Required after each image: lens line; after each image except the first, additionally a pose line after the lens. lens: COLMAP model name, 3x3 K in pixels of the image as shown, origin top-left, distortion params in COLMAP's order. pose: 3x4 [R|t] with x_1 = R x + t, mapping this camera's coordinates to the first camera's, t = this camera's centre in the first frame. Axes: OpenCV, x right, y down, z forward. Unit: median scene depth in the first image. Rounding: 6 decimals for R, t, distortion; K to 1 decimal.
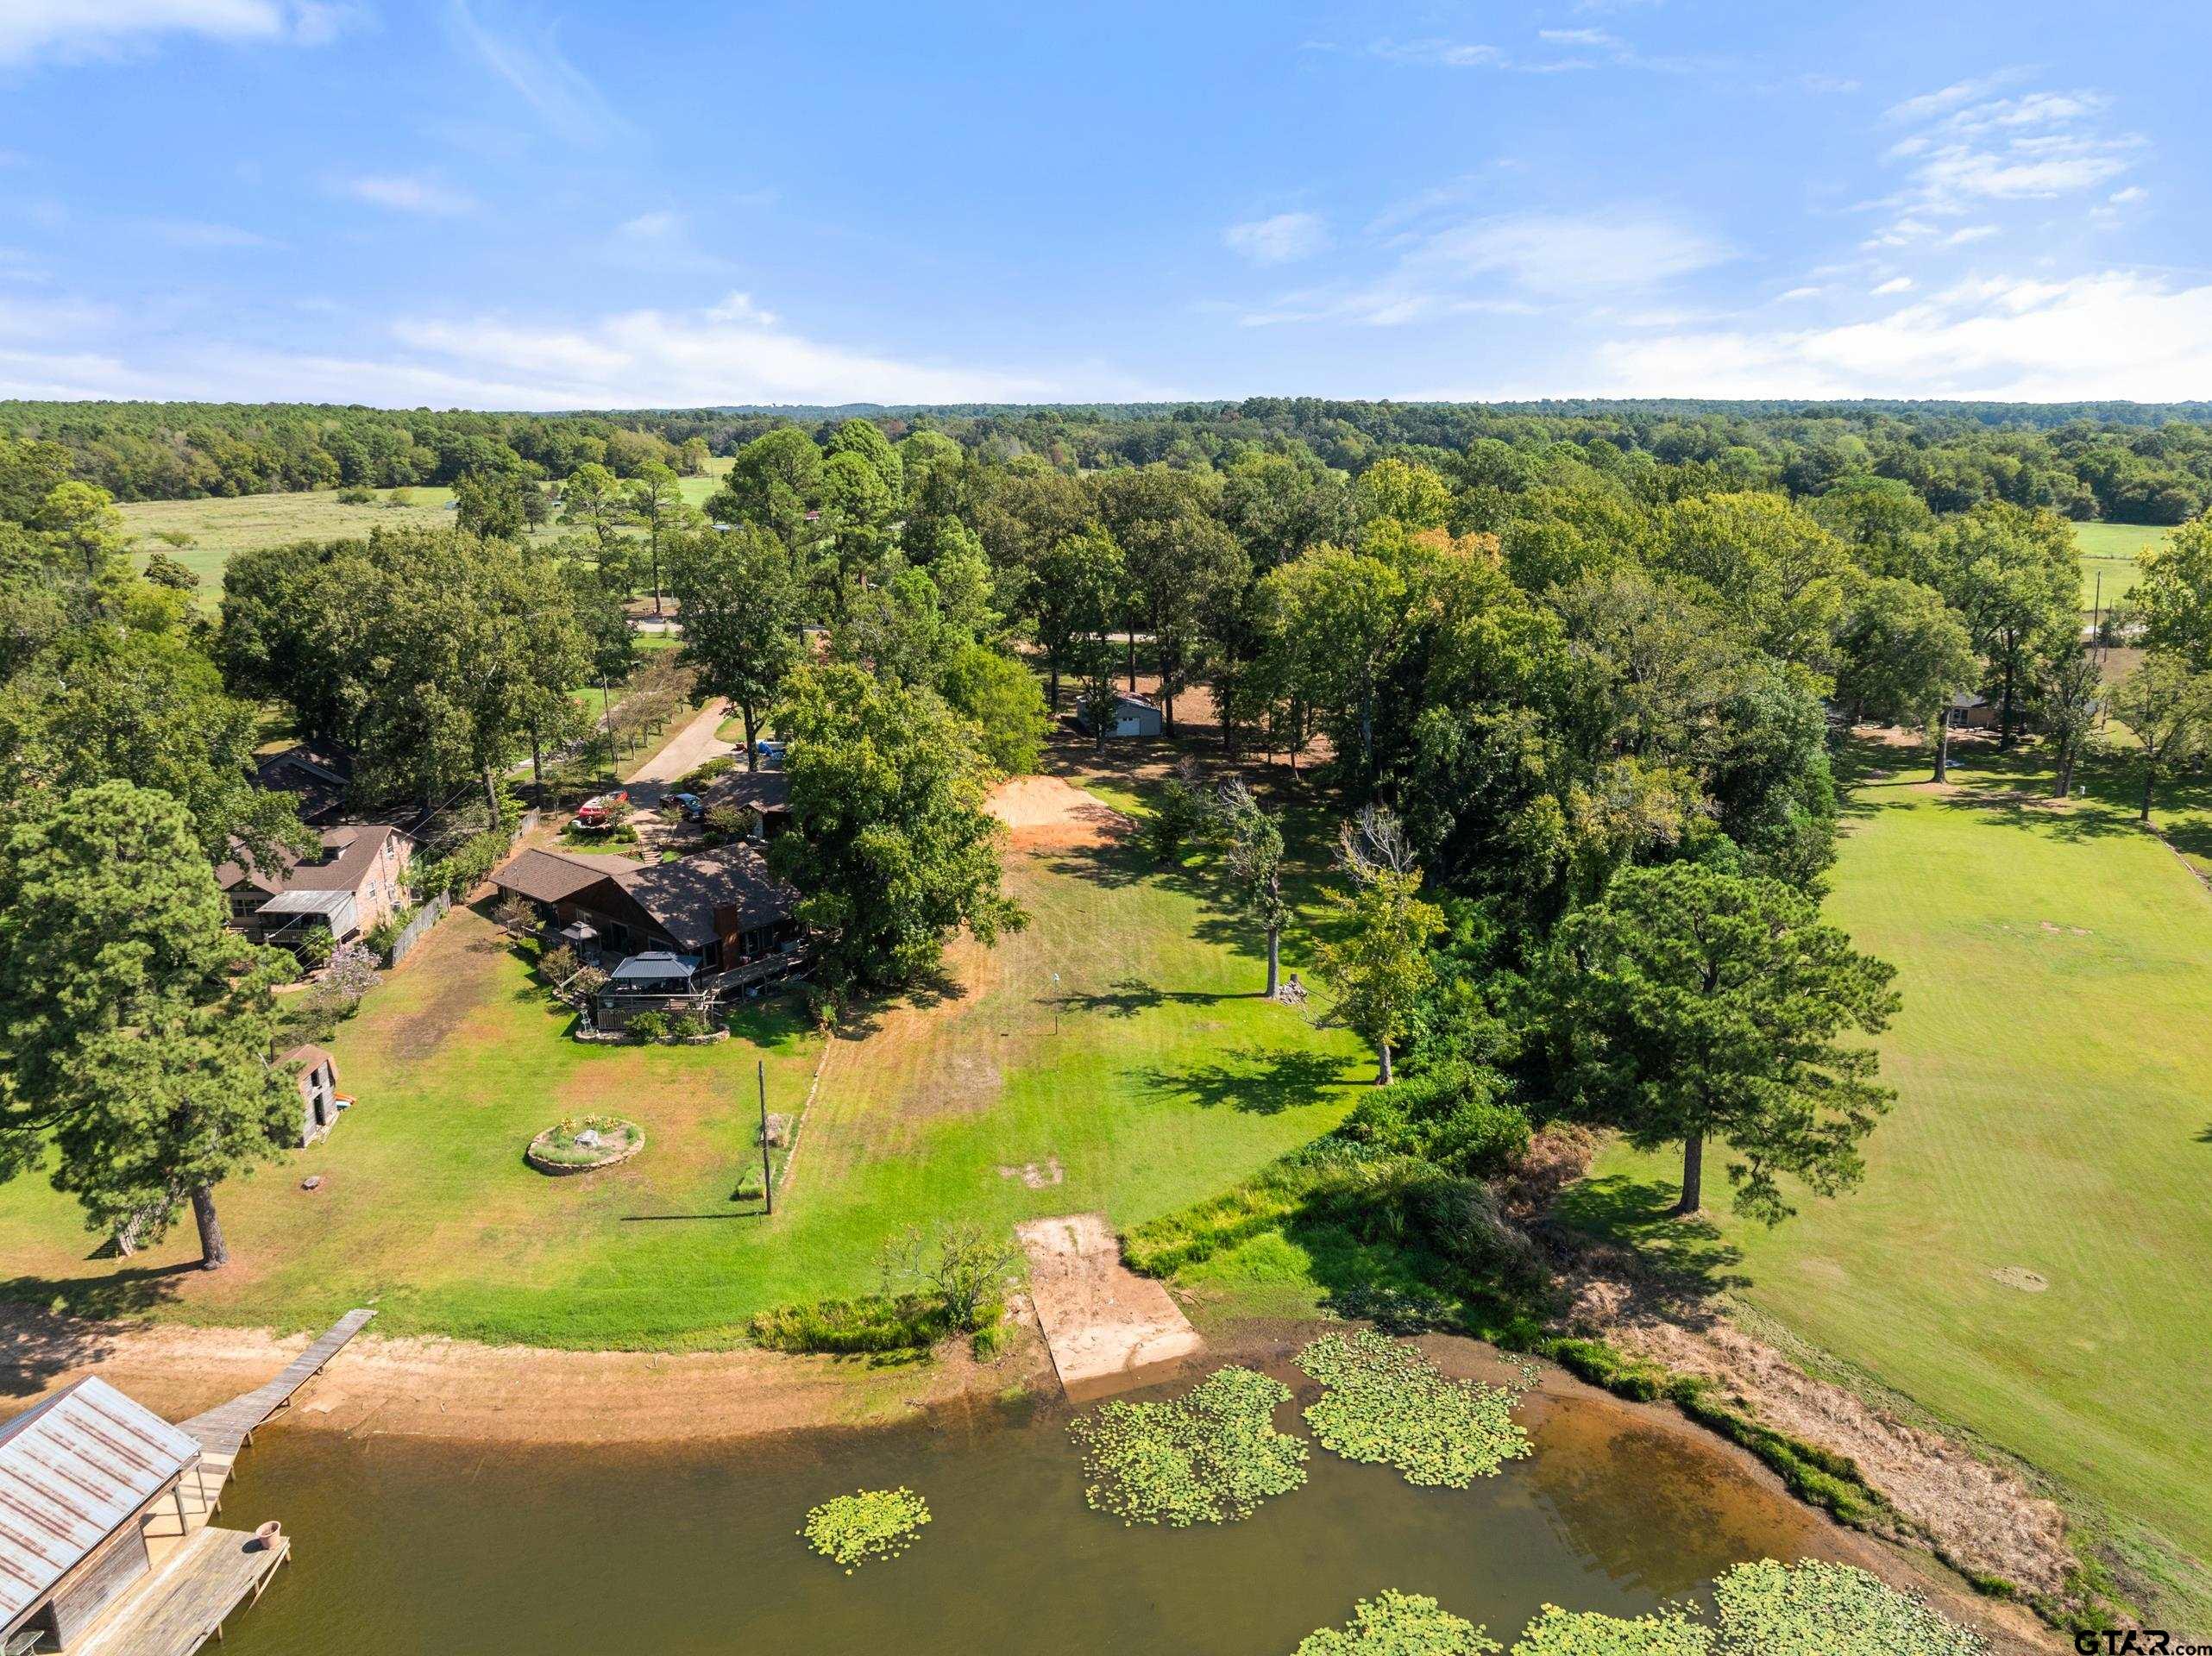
lens RADIAL K [[1582.8, 0, 1106.0], [0, 1582.8, 828.0], [0, 0, 1]] dist [-0.038782, 0.003125]
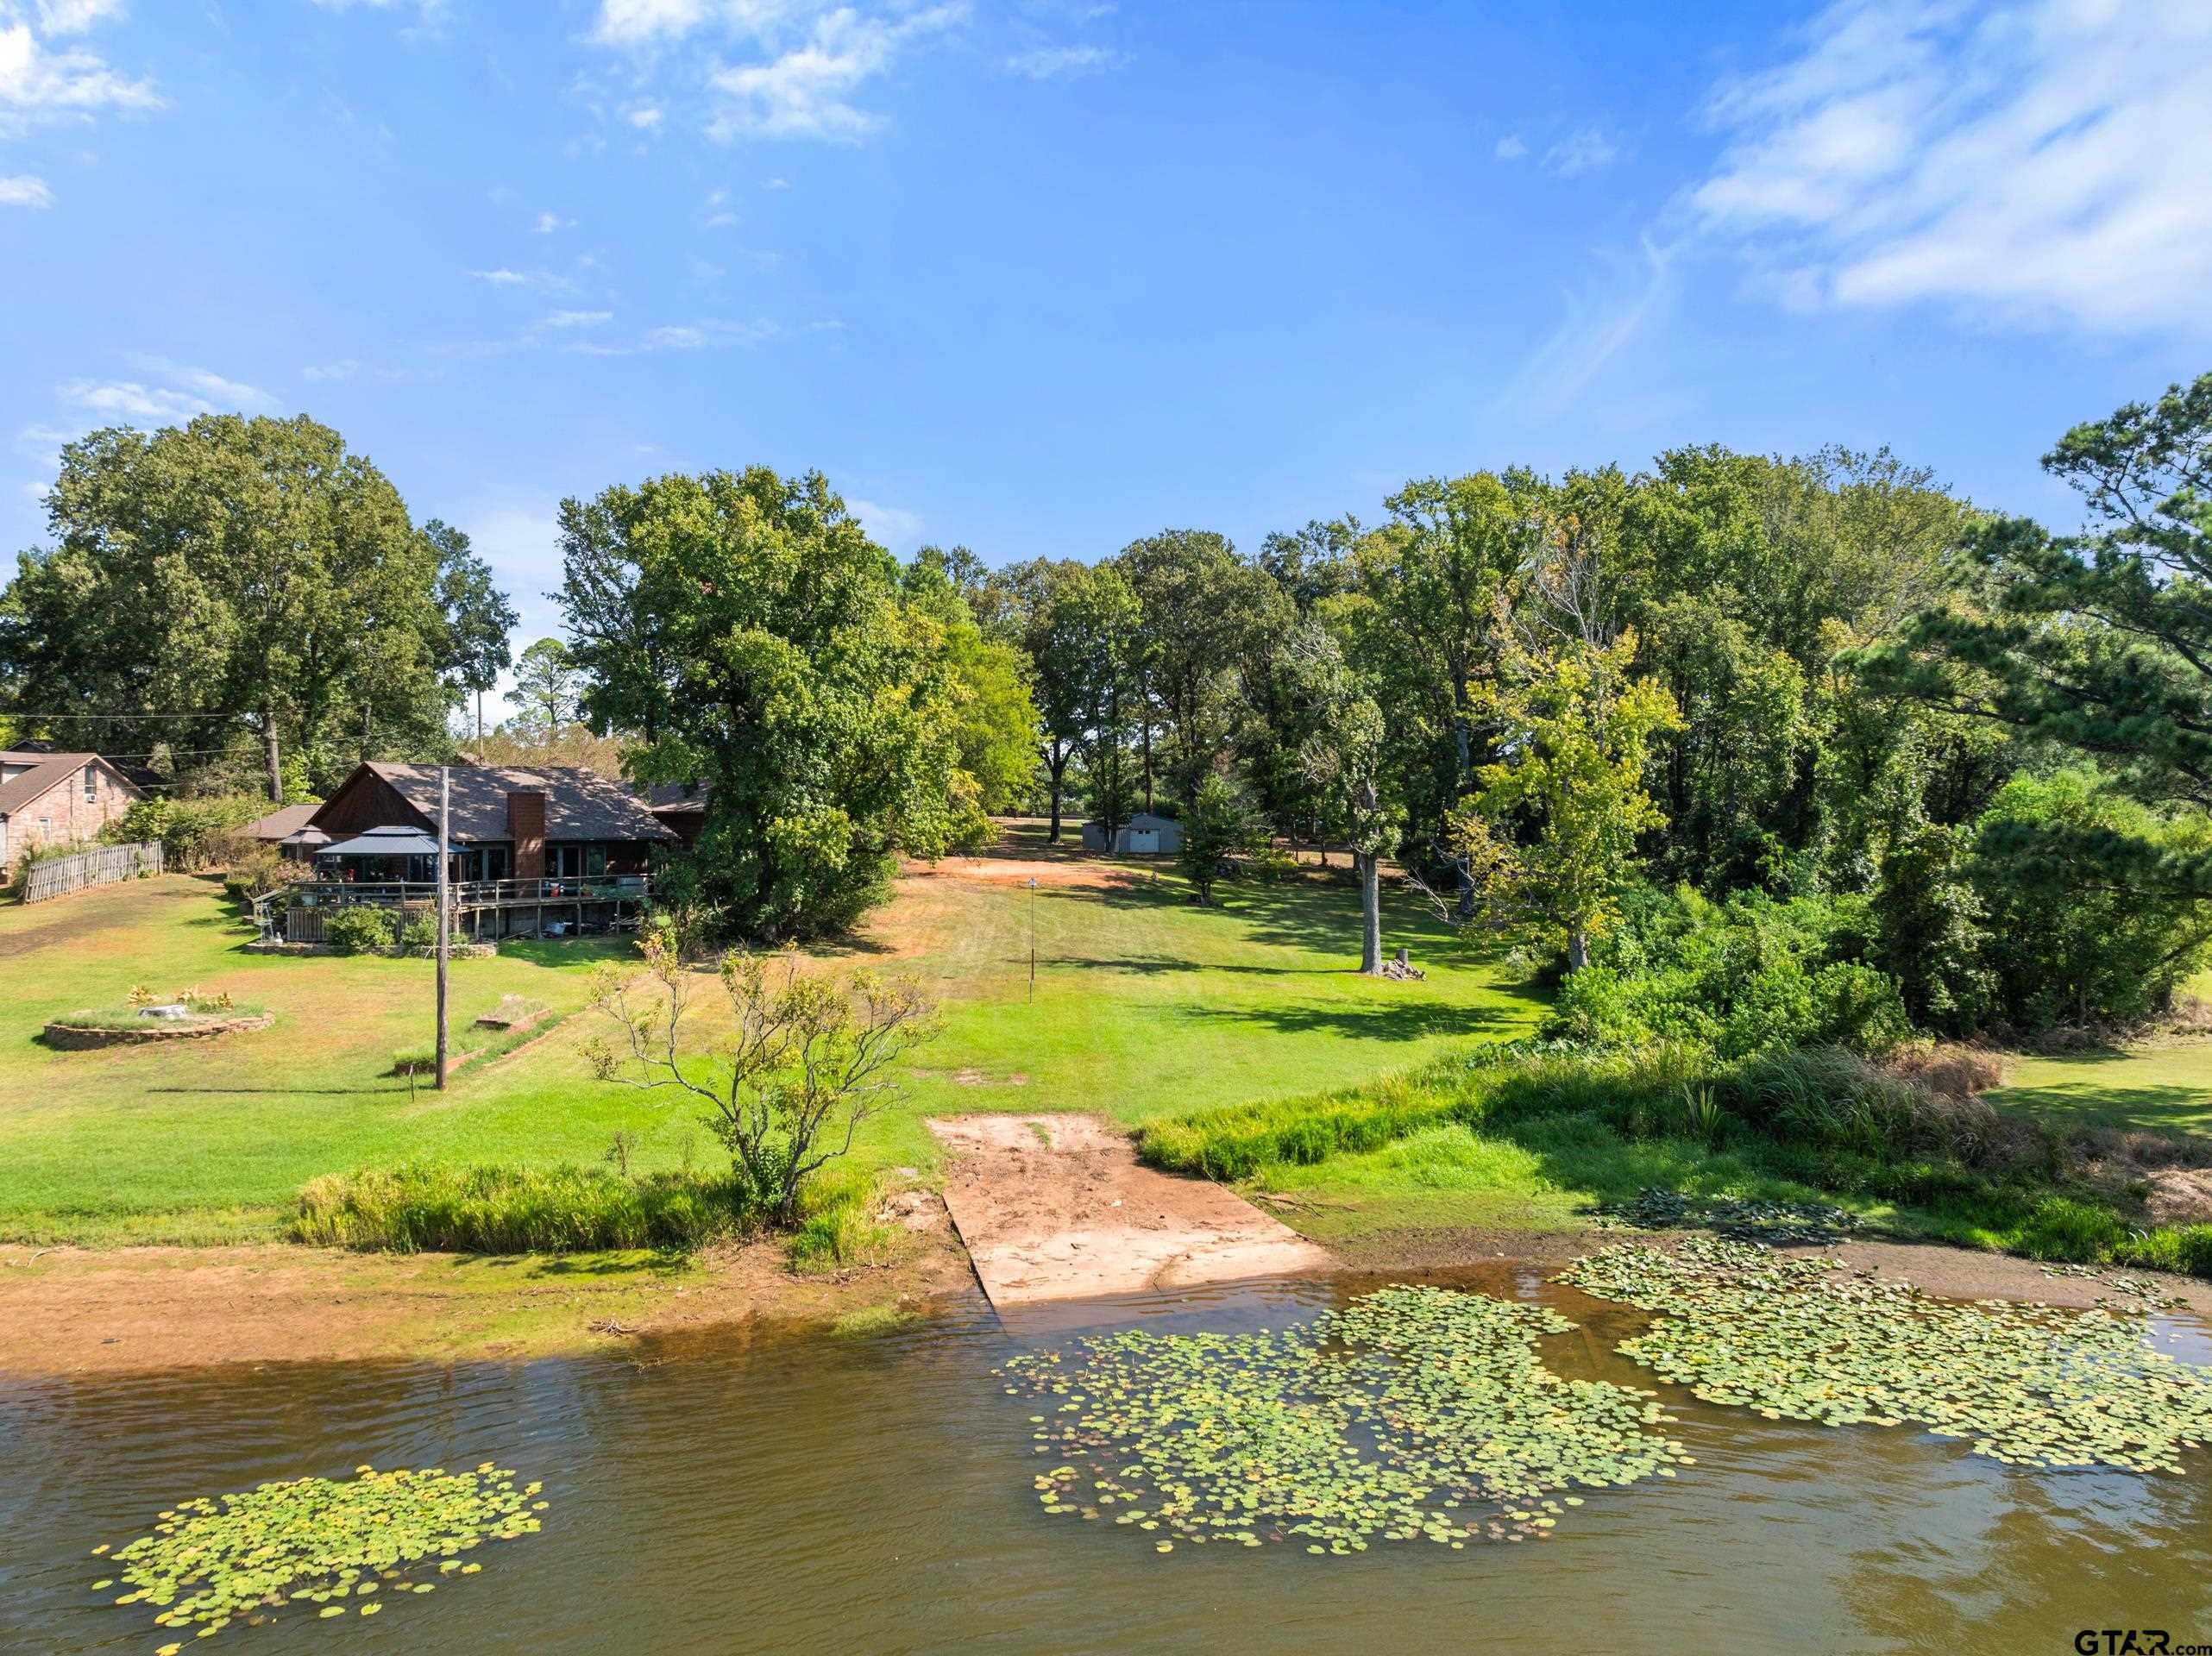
lens RADIAL K [[1561.7, 0, 1106.0], [0, 1561.7, 828.0], [0, 0, 1]] dist [-0.041373, 0.002037]
pose [[0.999935, 0.006144, -0.009608, 0.003380], [-0.008365, 0.967789, -0.251622, 0.283370], [0.007752, 0.251686, 0.967778, 0.496090]]
